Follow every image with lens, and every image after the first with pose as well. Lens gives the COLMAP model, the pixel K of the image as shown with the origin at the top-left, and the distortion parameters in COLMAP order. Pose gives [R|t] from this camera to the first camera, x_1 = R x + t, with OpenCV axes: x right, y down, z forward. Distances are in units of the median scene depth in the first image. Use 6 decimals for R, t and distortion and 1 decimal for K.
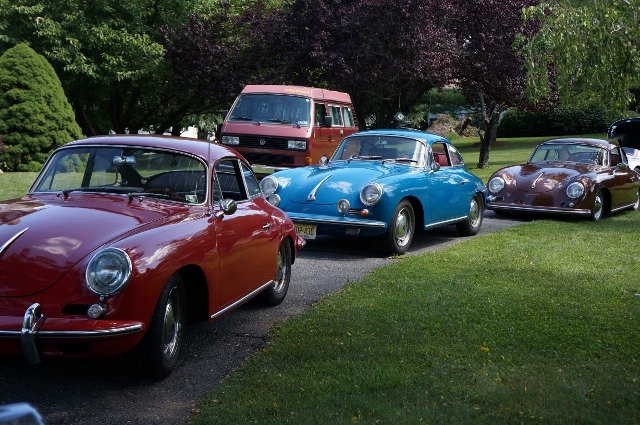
lens RADIAL K [[1006.3, 0, 321.3], [0, 1006.3, 211.6], [0, 0, 1]] dist [0.307108, 0.000000]
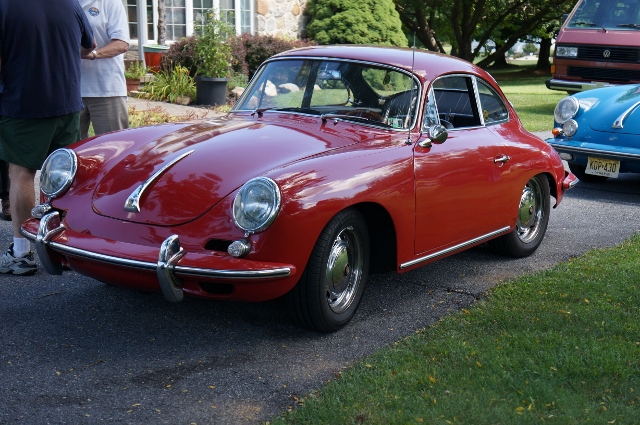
lens RADIAL K [[1156.0, 0, 320.8], [0, 1156.0, 215.1], [0, 0, 1]] dist [0.356177, 0.000000]
pose [[0.940797, 0.058859, -0.333822, 0.085362], [-0.036372, 0.996652, 0.073221, -0.002964], [0.337014, -0.056744, 0.939788, 0.048565]]
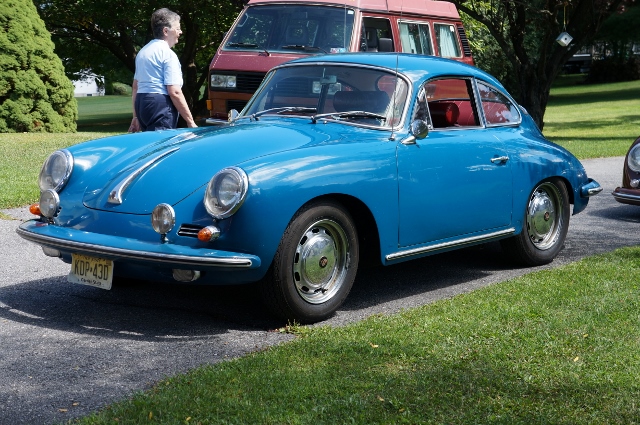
lens RADIAL K [[1245.8, 0, 318.8], [0, 1245.8, 212.8], [0, 0, 1]] dist [0.398471, 0.000000]
pose [[0.981128, 0.006599, -0.193245, 0.195606], [-0.000552, 0.999509, 0.031328, -0.025550], [0.193357, -0.030630, 0.980650, 0.451450]]
